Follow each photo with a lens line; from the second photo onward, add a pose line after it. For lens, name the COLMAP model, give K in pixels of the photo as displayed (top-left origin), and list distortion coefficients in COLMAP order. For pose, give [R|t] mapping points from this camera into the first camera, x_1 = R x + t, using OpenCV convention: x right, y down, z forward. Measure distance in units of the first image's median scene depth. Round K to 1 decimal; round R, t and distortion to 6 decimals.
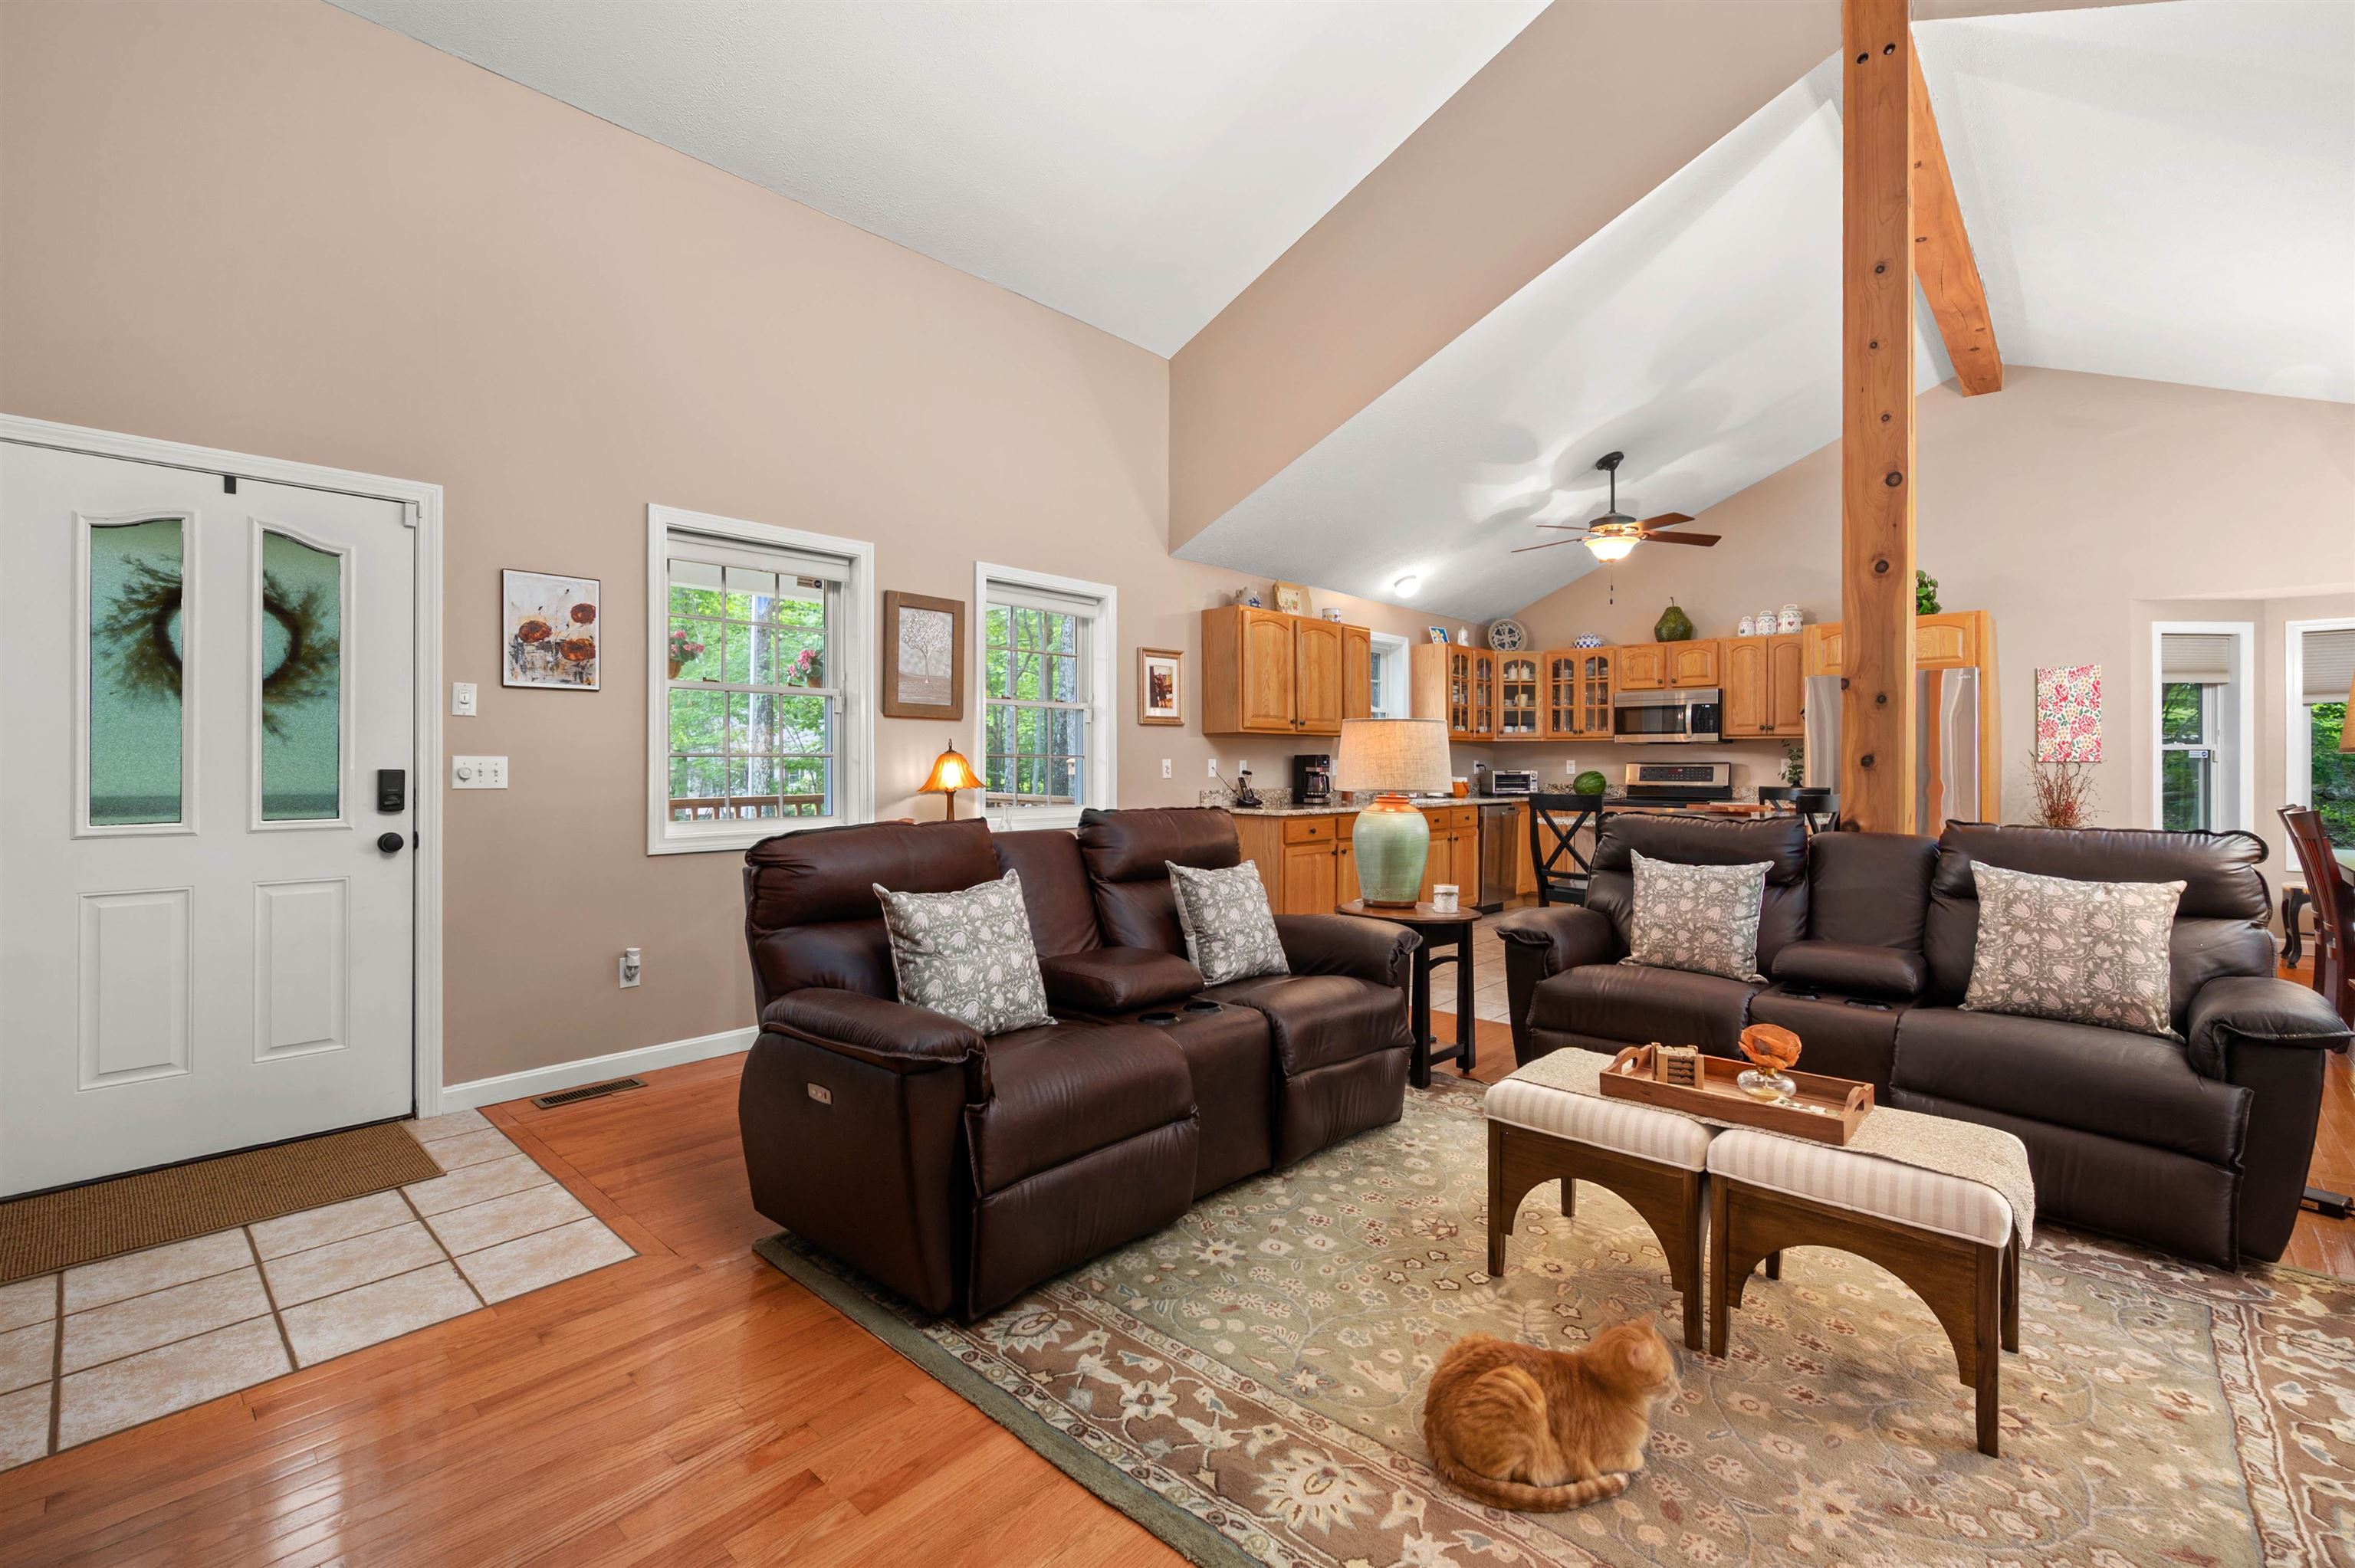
lens RADIAL K [[1006.7, 0, 1182.2], [0, 1006.7, 765.8], [0, 0, 1]] dist [-0.001774, 0.000111]
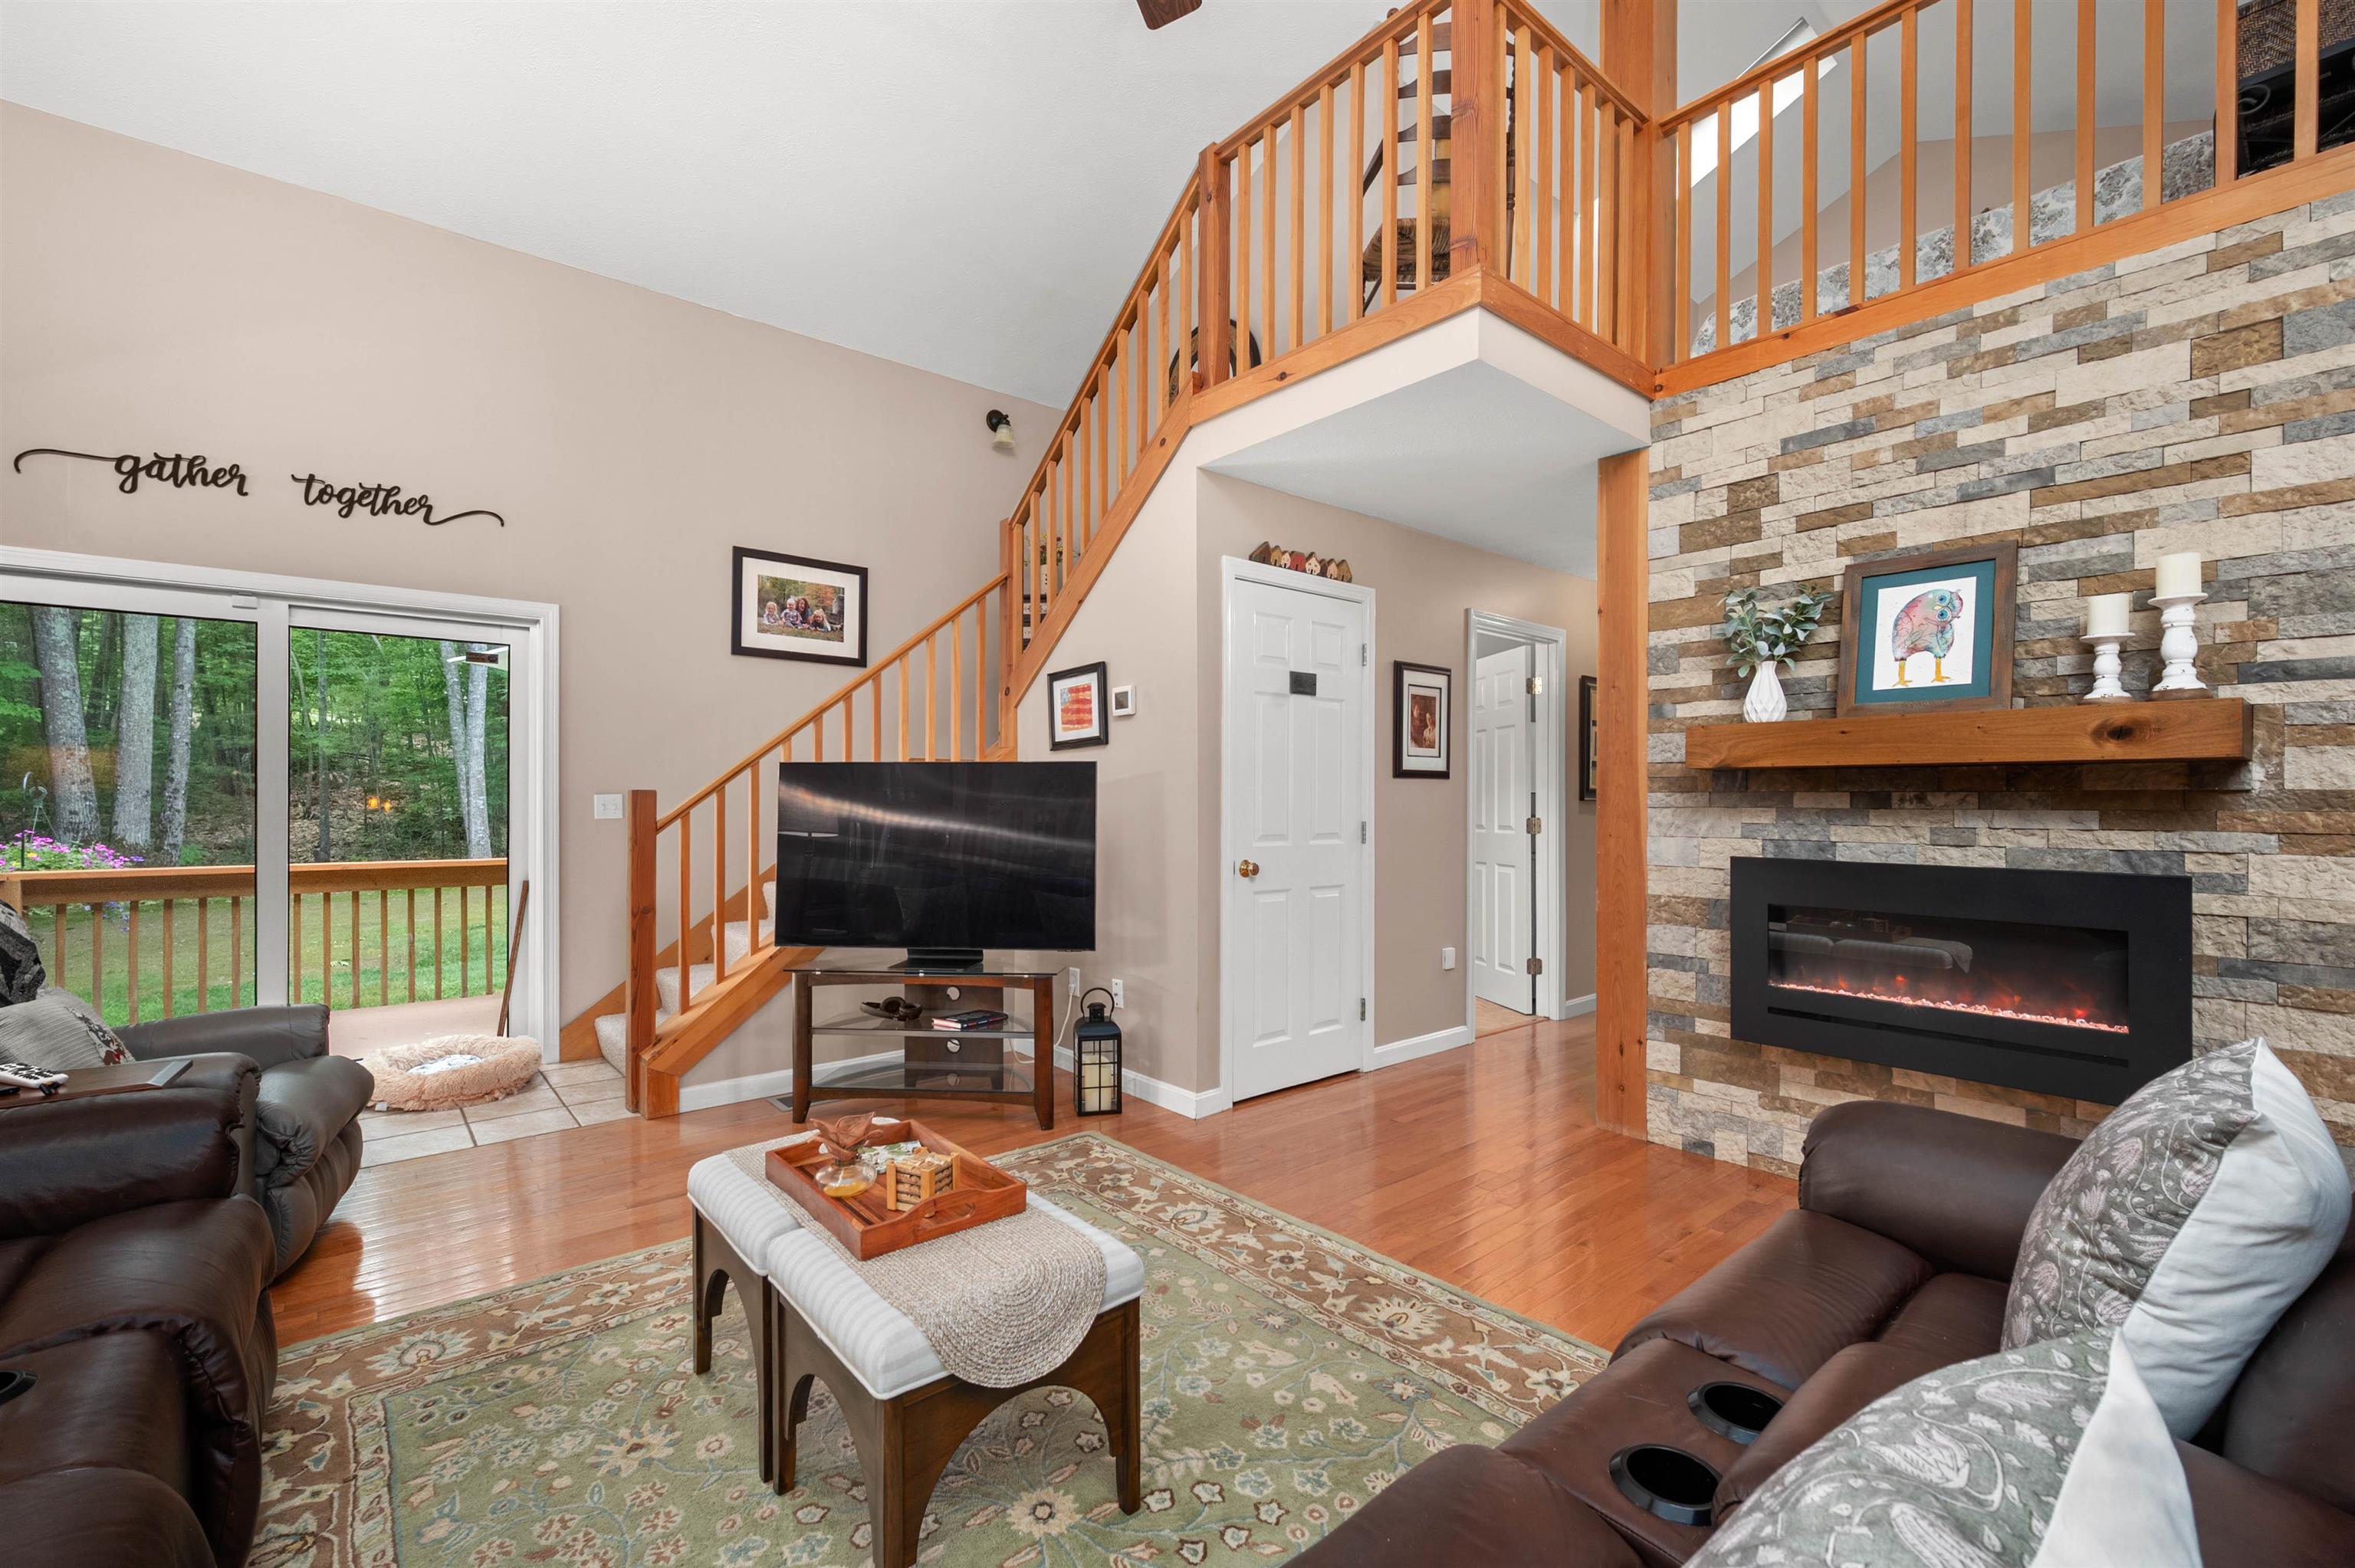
lens RADIAL K [[1006.7, 0, 1164.3], [0, 1006.7, 791.5], [0, 0, 1]] dist [-0.001774, 0.000111]
pose [[-0.990983, -0.000612, 0.133990, 0.120722], [-0.001125, 0.999992, -0.003756, -0.003367], [-0.133986, -0.003873, -0.990976, 1.088417]]
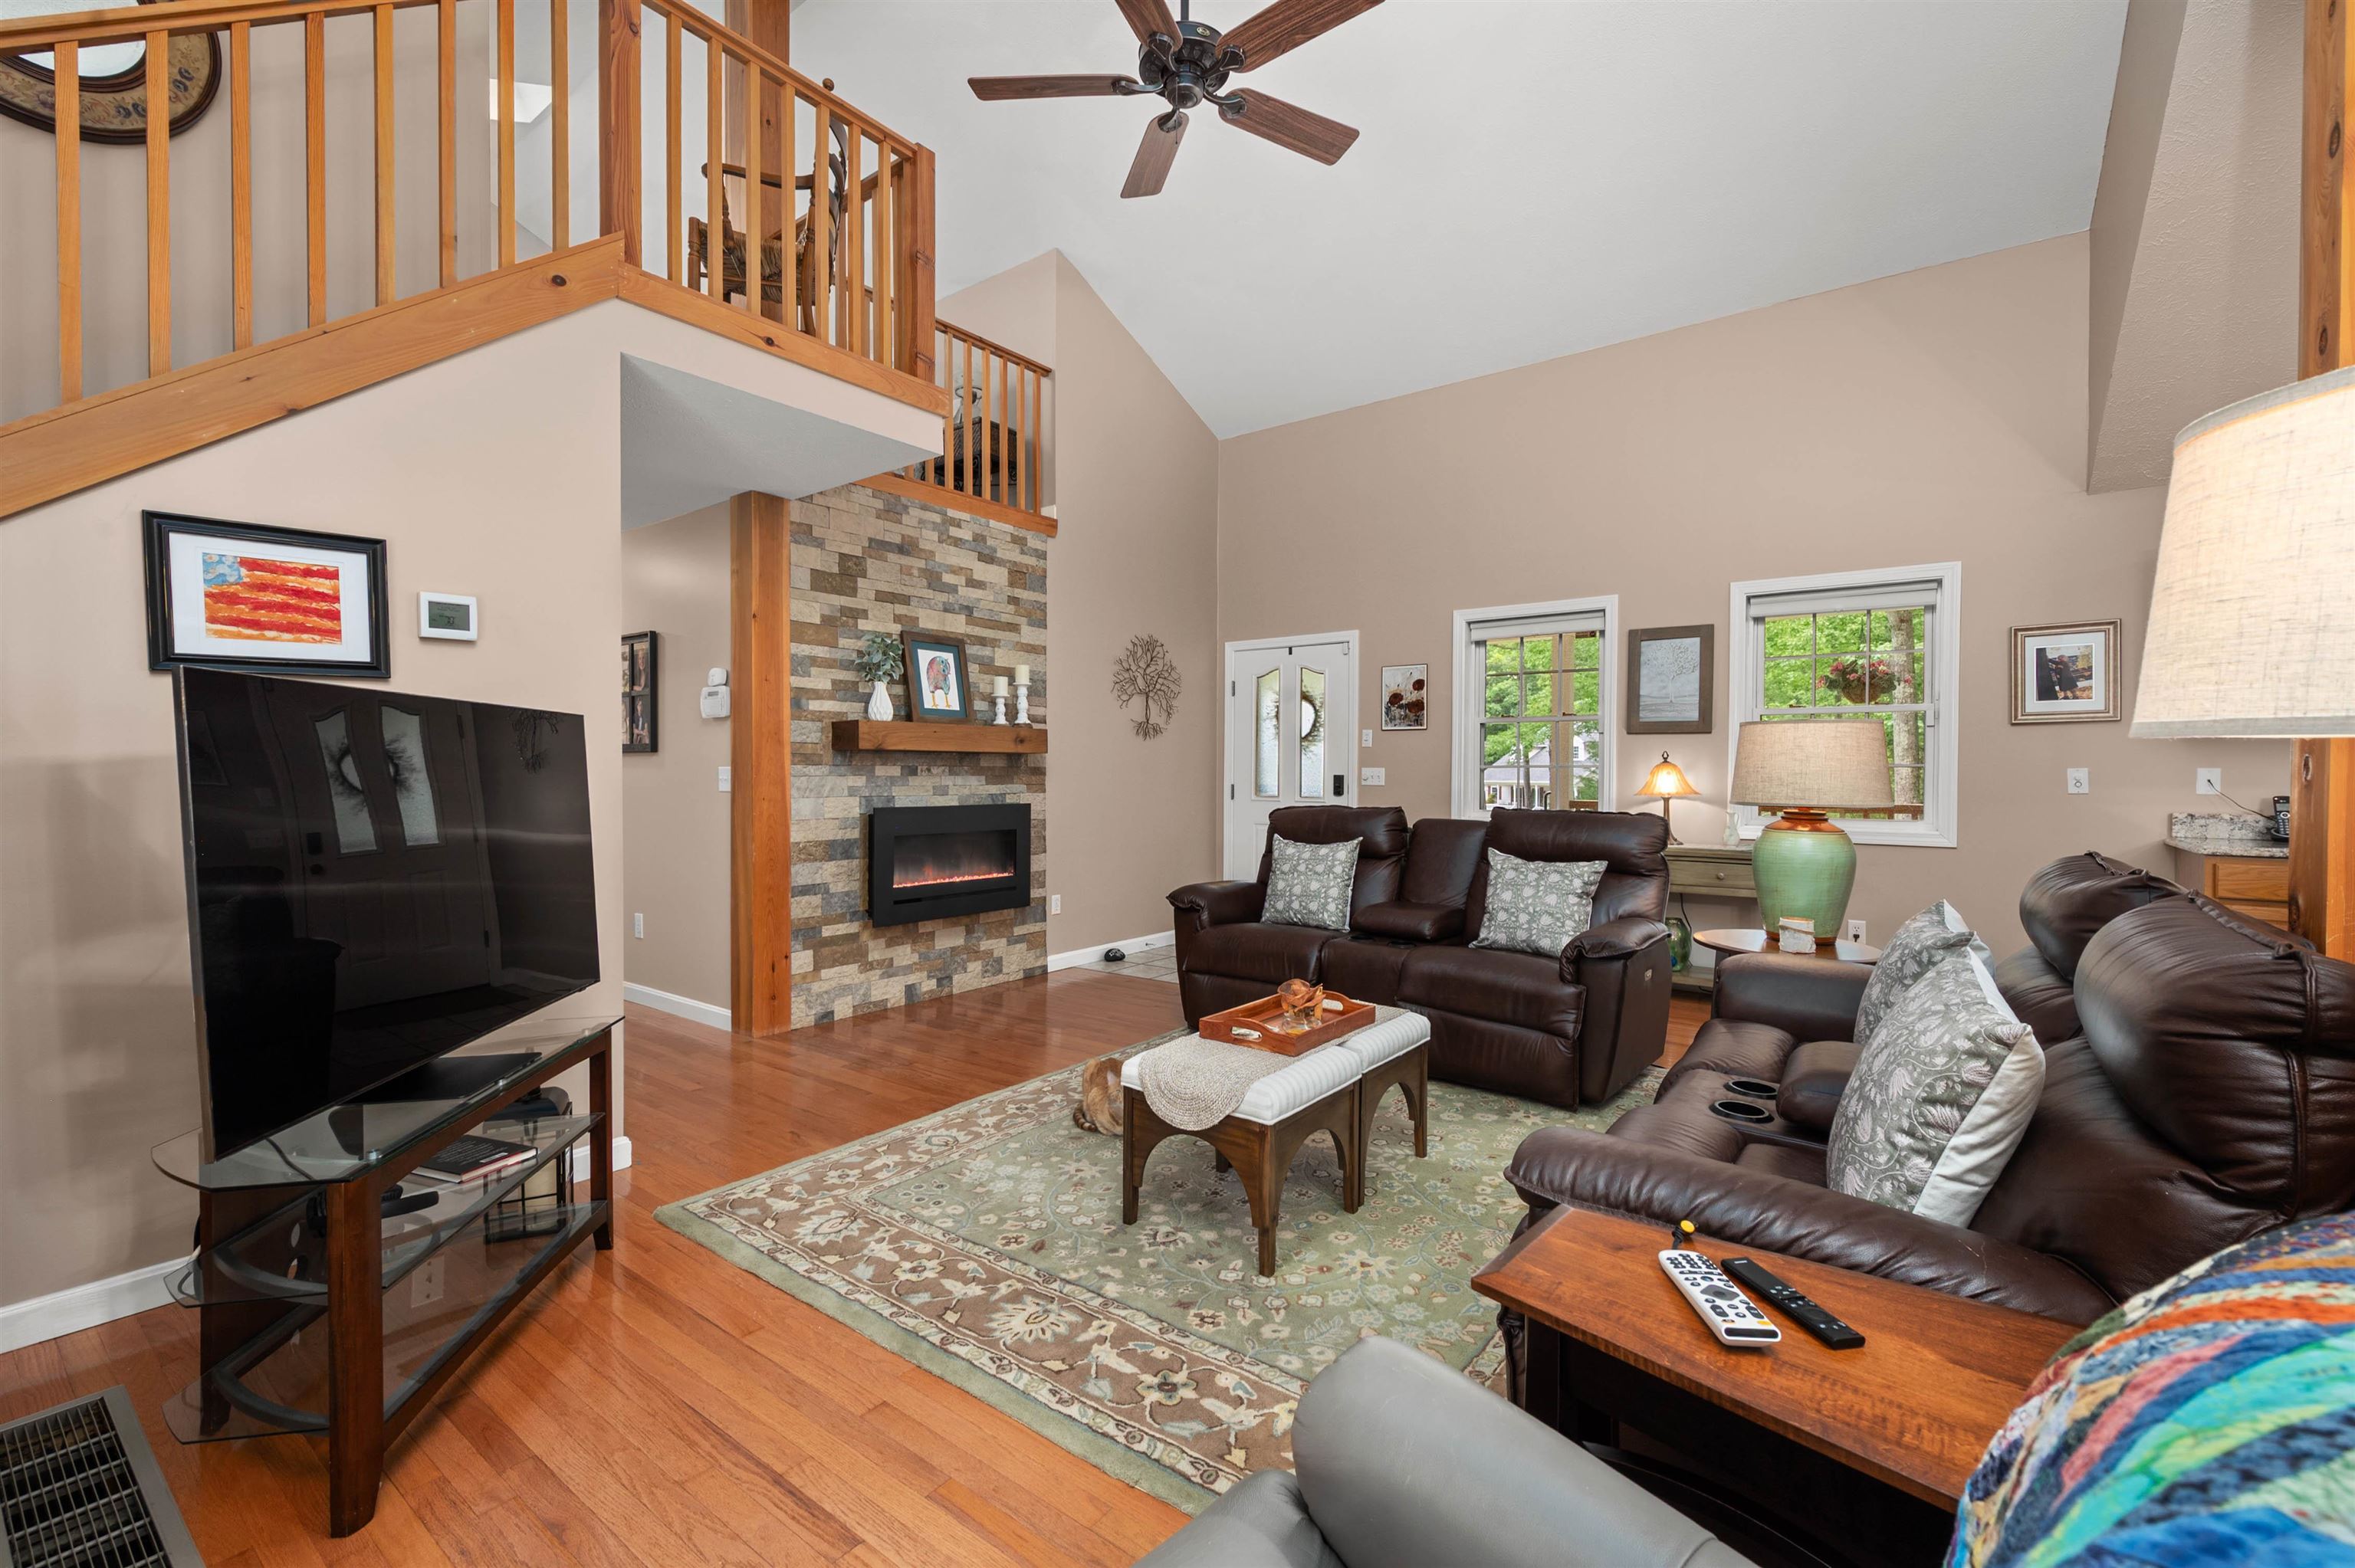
lens RADIAL K [[1006.7, 0, 1183.4], [0, 1006.7, 773.7], [0, 0, 1]] dist [-0.001774, 0.000111]
pose [[0.102360, 0.001651, -0.994746, 1.096284], [-0.005183, 0.999986, 0.001126, 0.000517], [0.994734, 0.005041, 0.102367, 0.434126]]
